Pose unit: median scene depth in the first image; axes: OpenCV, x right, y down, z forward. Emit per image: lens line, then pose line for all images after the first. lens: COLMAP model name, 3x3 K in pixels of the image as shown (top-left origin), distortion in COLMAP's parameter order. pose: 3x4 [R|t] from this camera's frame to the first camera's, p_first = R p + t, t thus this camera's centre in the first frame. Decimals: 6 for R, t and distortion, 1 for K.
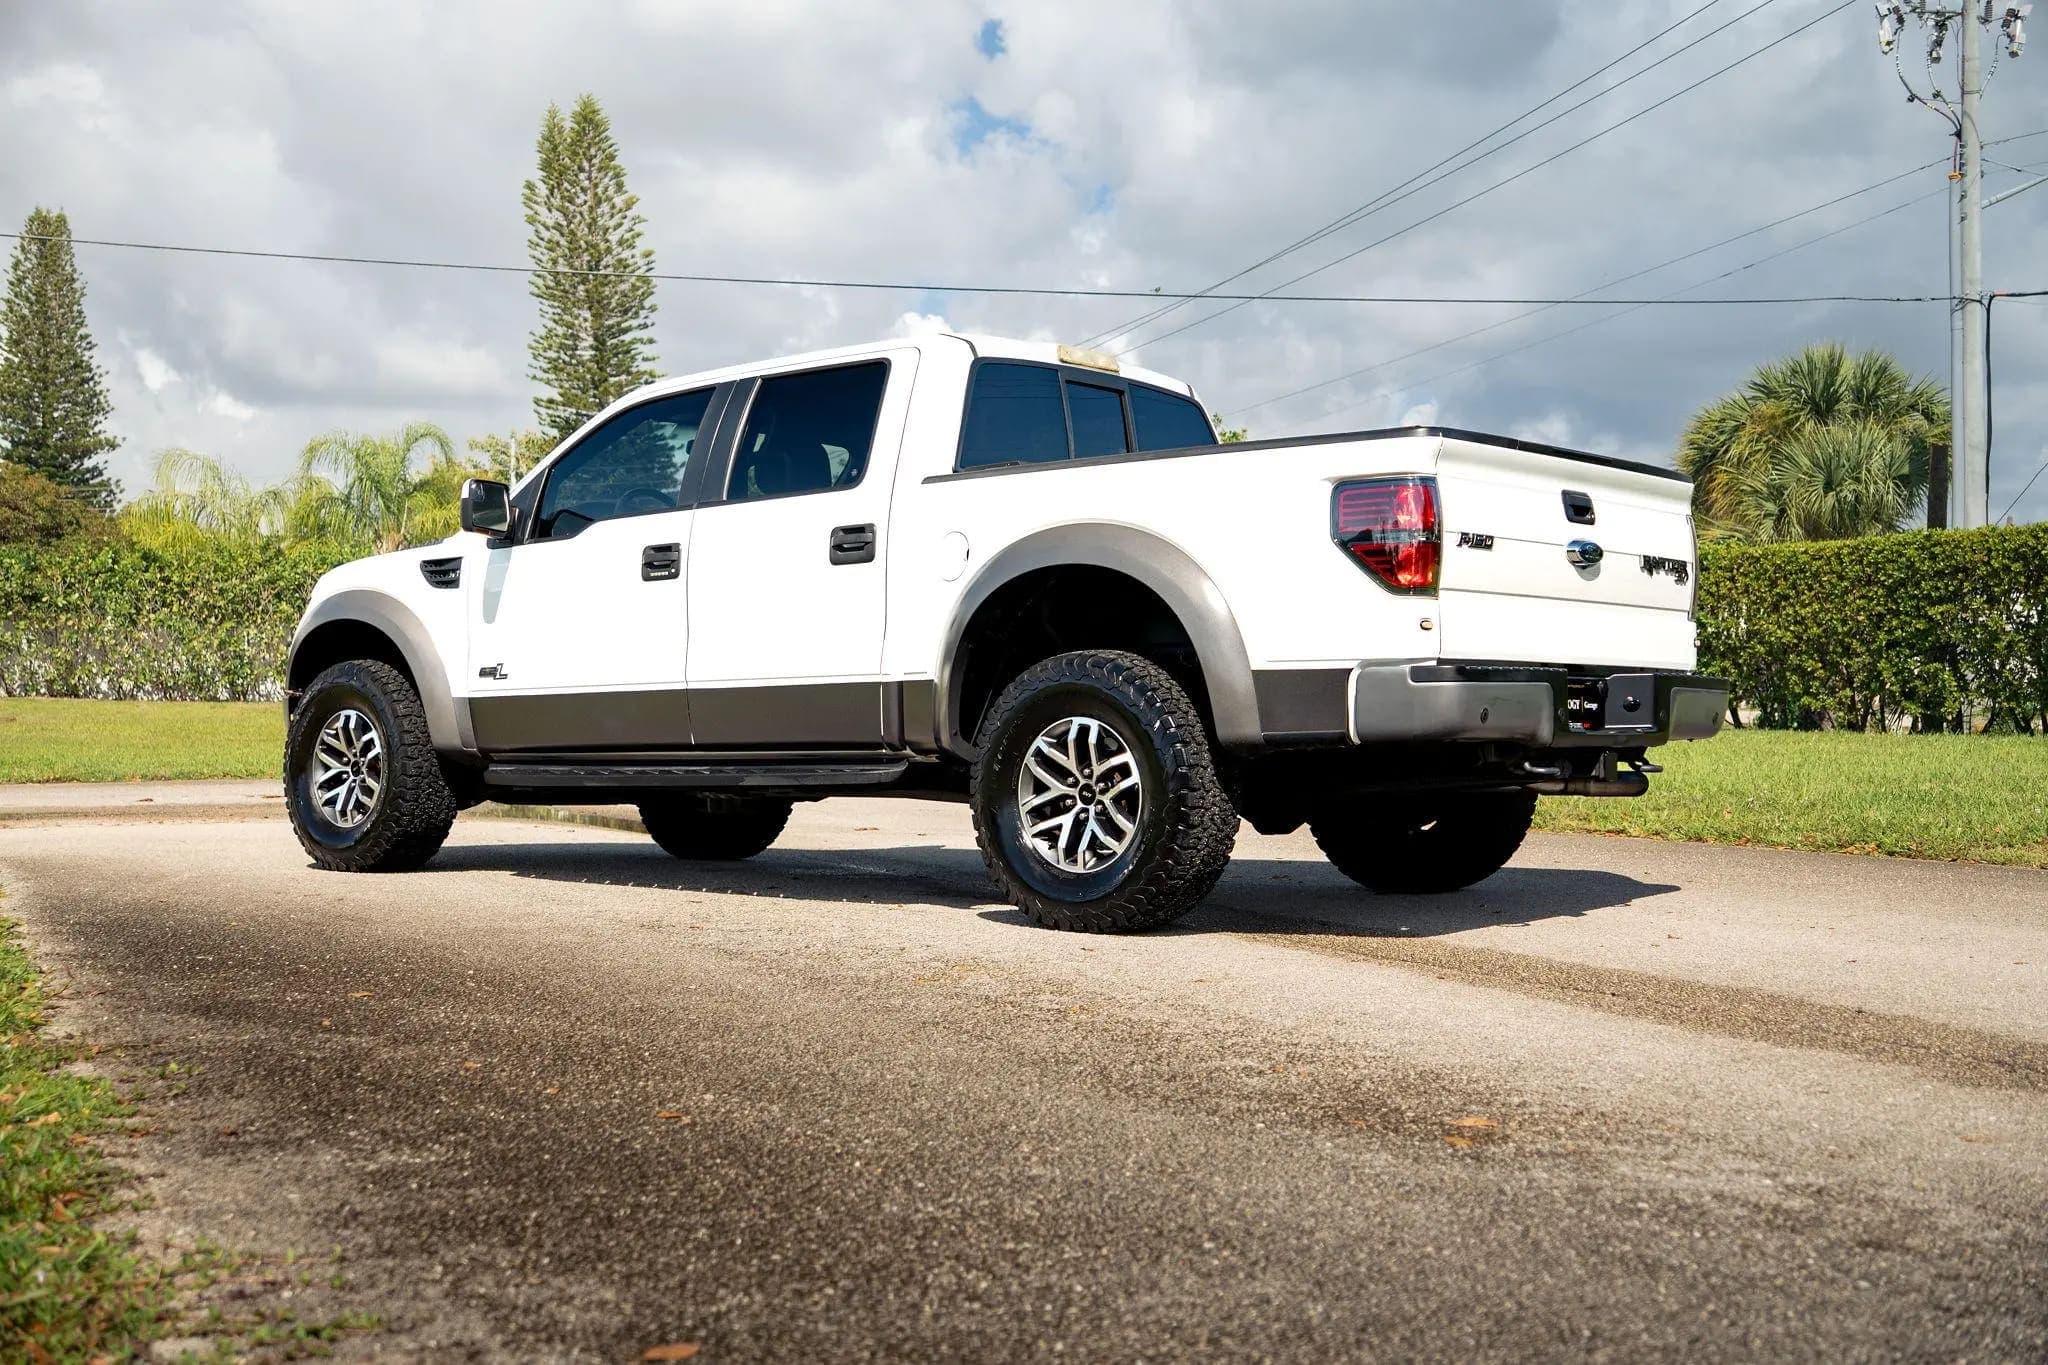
lens RADIAL K [[2280.1, 0, 1024.0], [0, 2280.1, 682.5], [0, 0, 1]] dist [-0.002168, -0.004472]
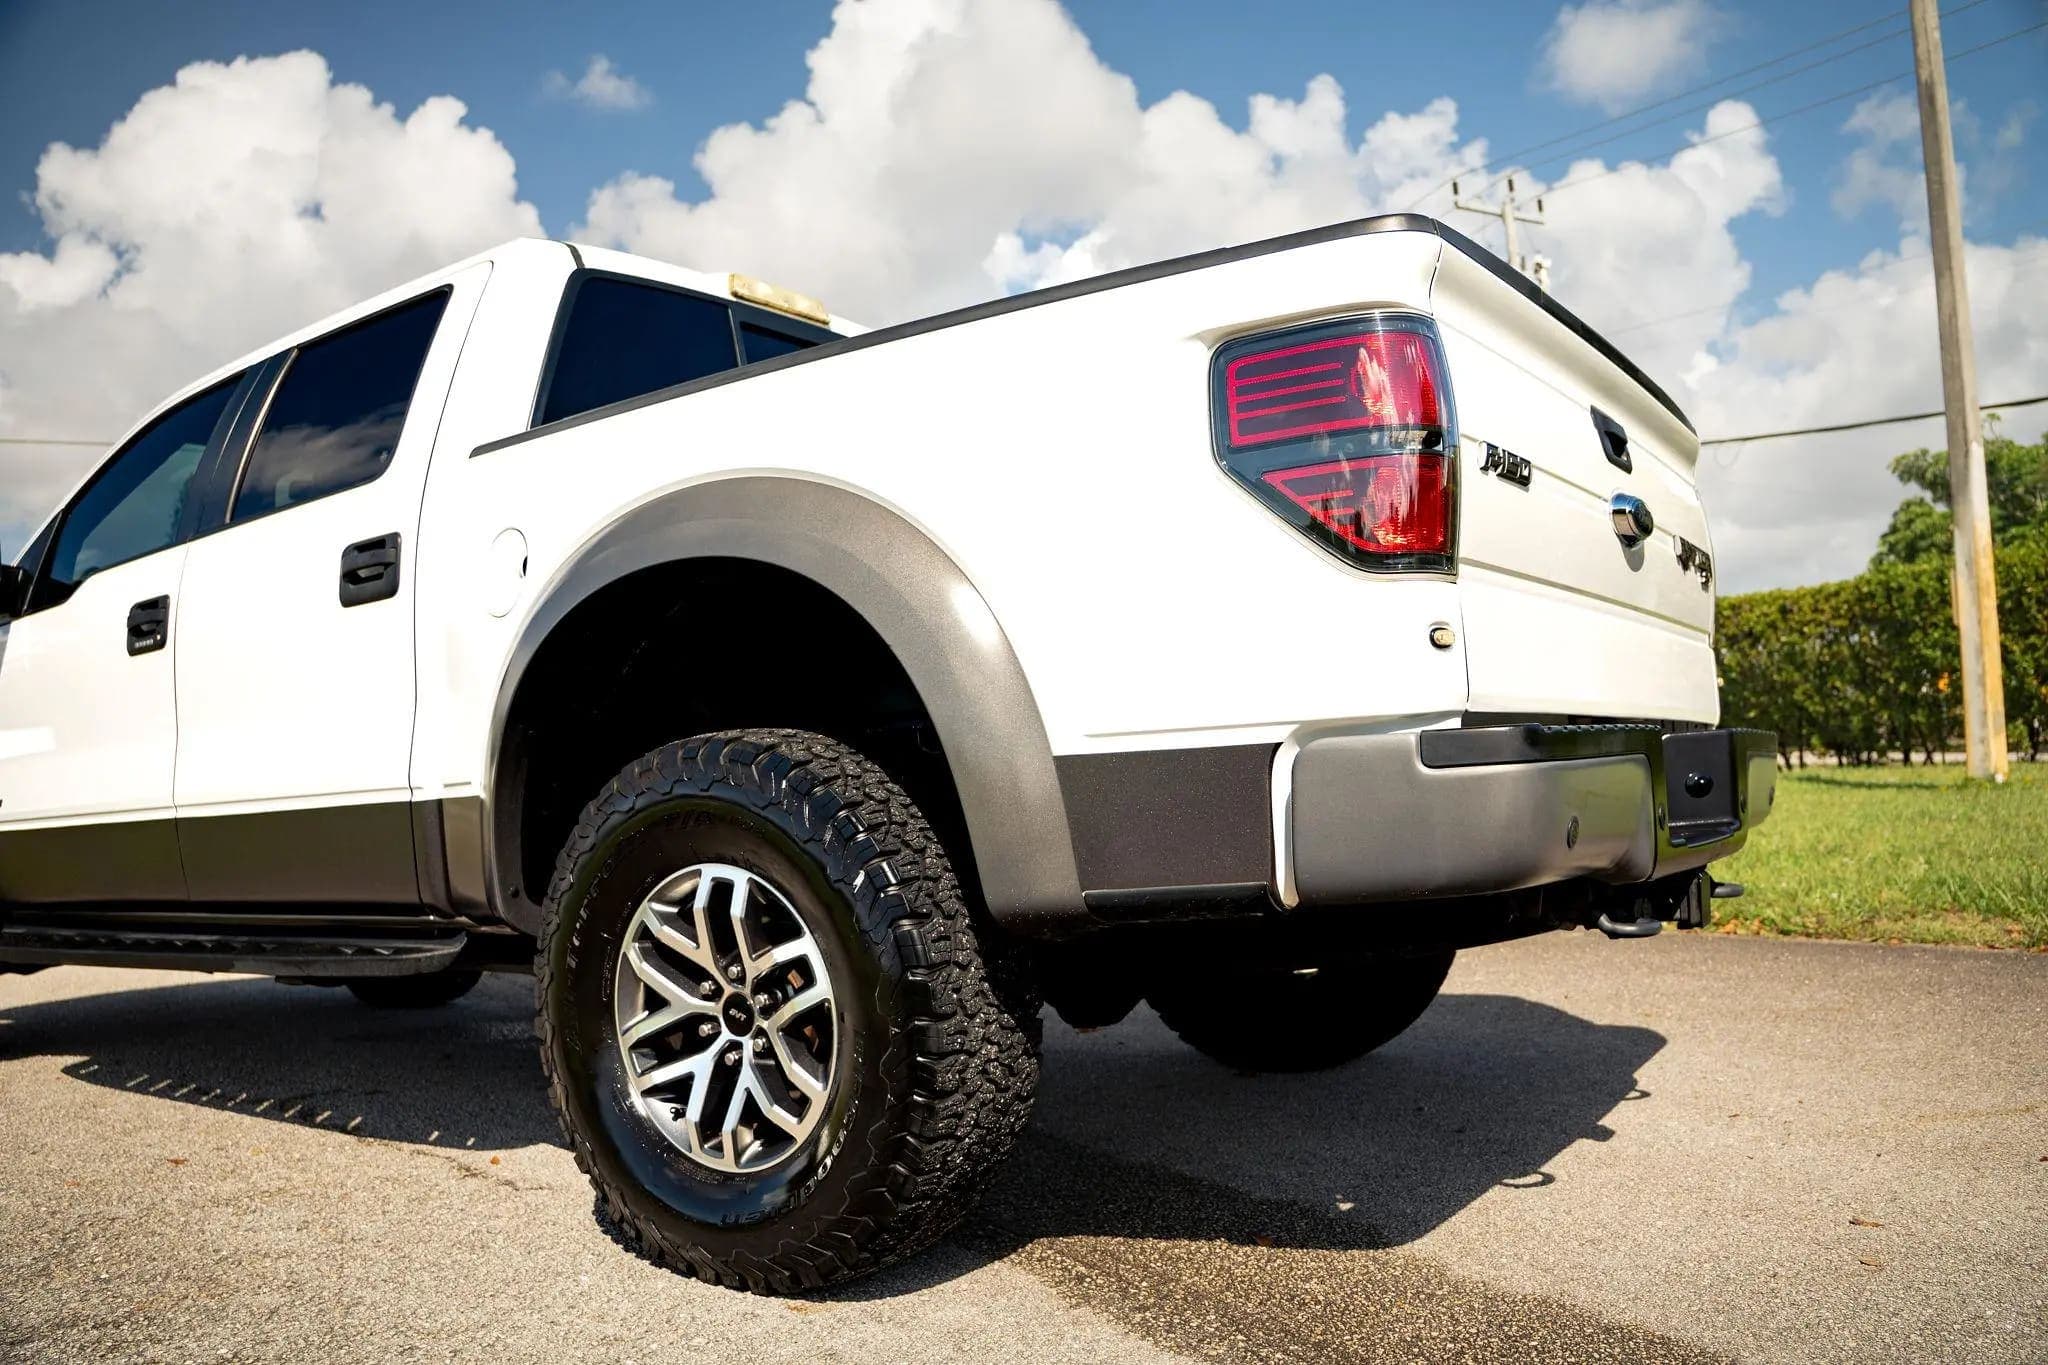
lens RADIAL K [[1608.4, 0, 1024.0], [0, 1608.4, 682.5], [0, 0, 1]] dist [-0.149351, 0.001341]
pose [[0.994609, -0.038143, 0.096426, 0.059794], [0.043033, 0.997864, -0.049152, -0.004450], [-0.094345, 0.053036, 0.994126, 0.641858]]
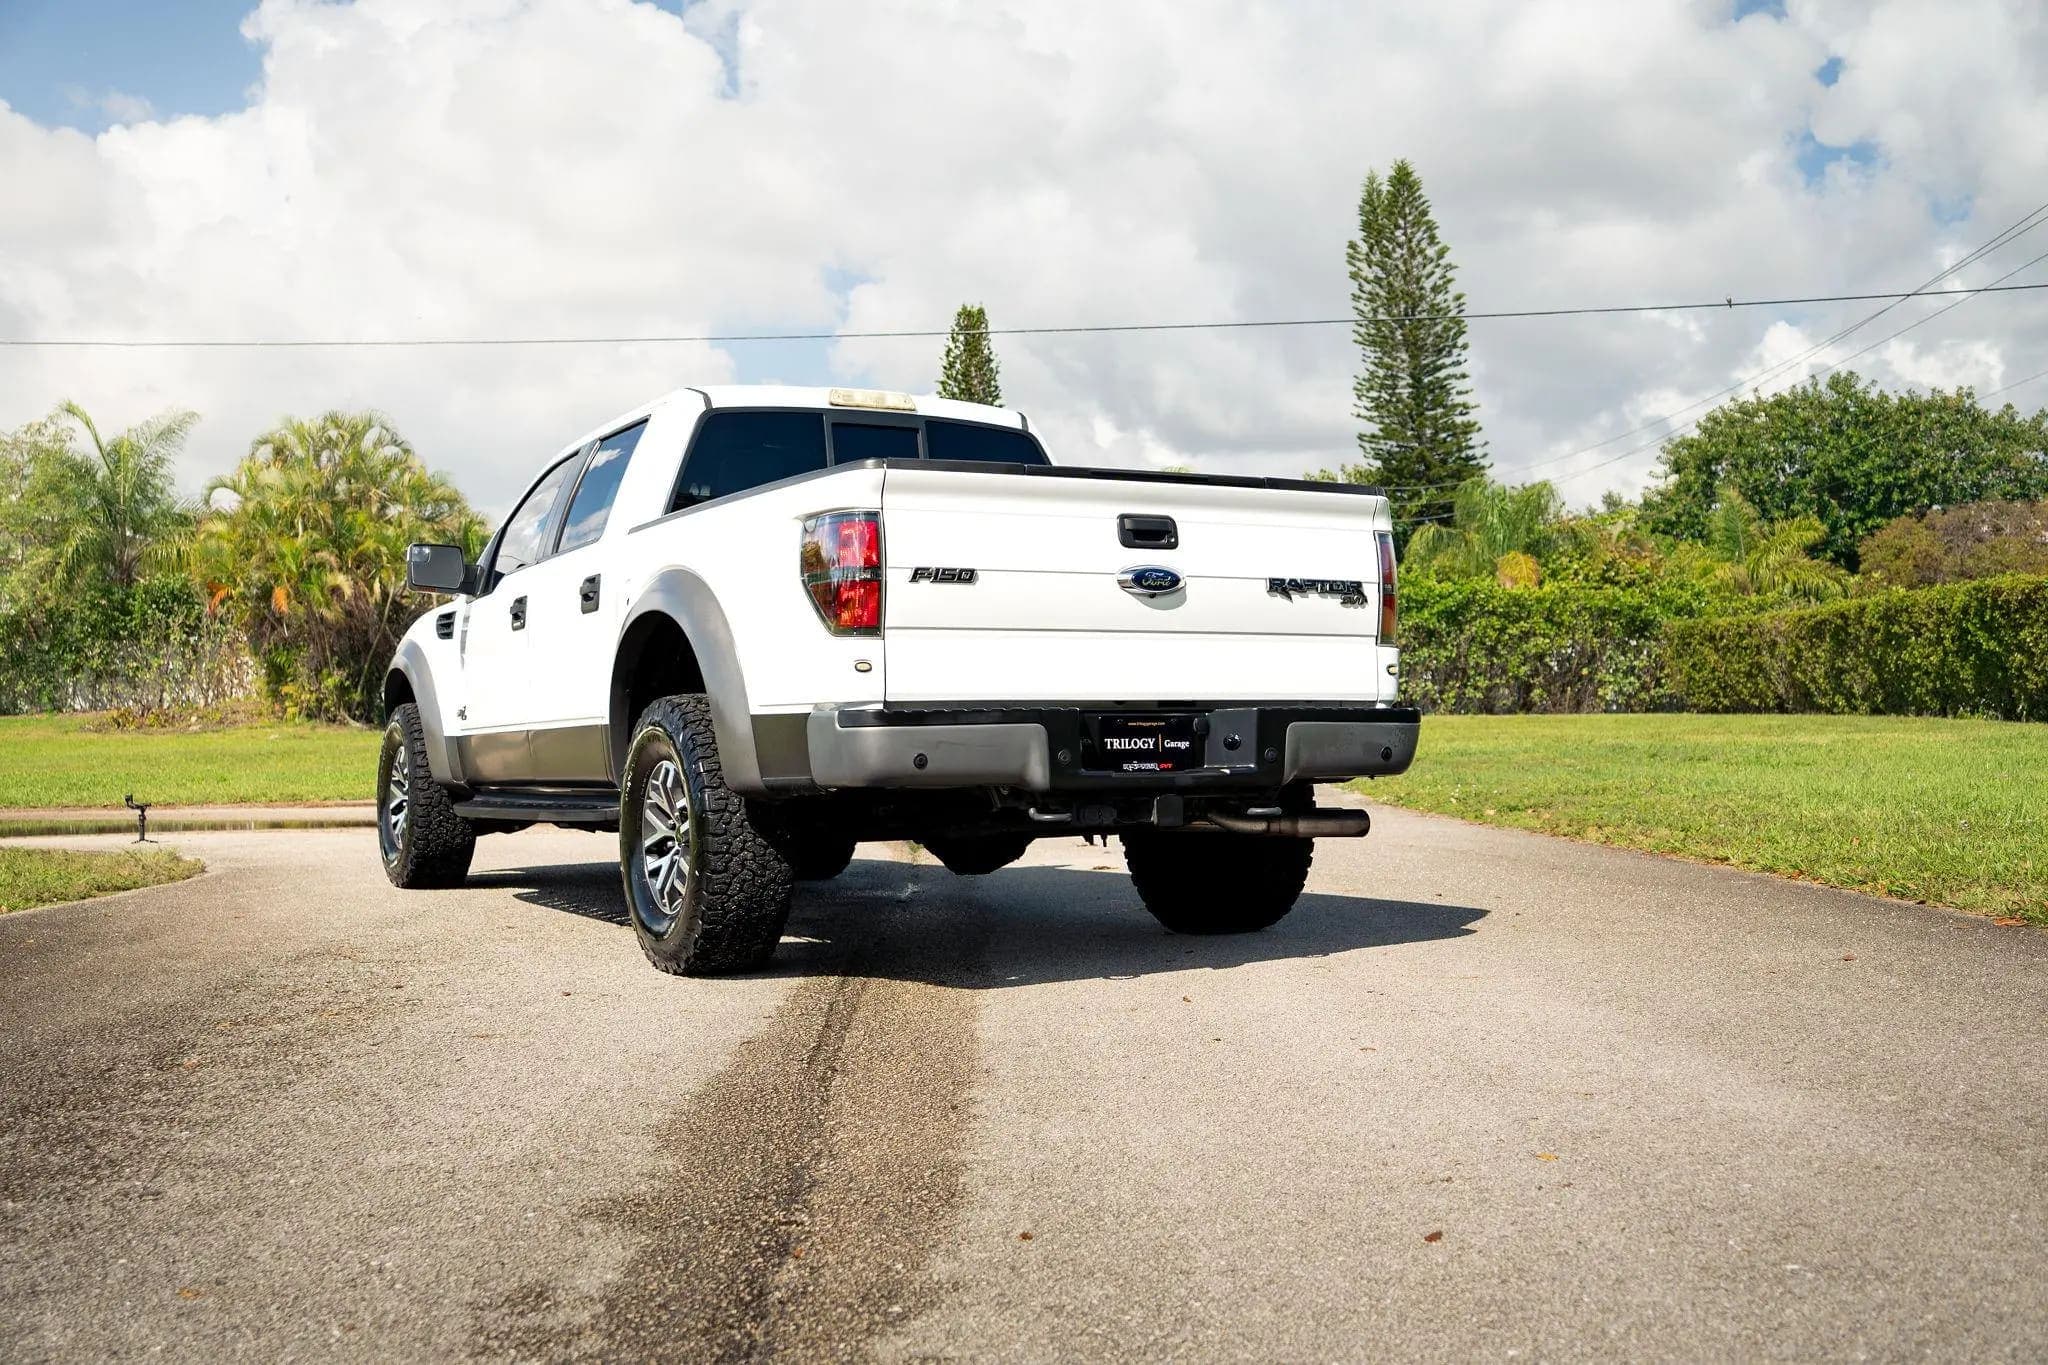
lens RADIAL K [[2055.6, 0, 1024.0], [0, 2055.6, 682.5], [0, 0, 1]] dist [-0.020963, -0.007624]
pose [[0.930539, -0.018711, -0.365716, 0.508328], [0.017901, 0.999824, -0.005605, -0.011594], [0.365756, -0.001331, 0.930710, 0.206353]]
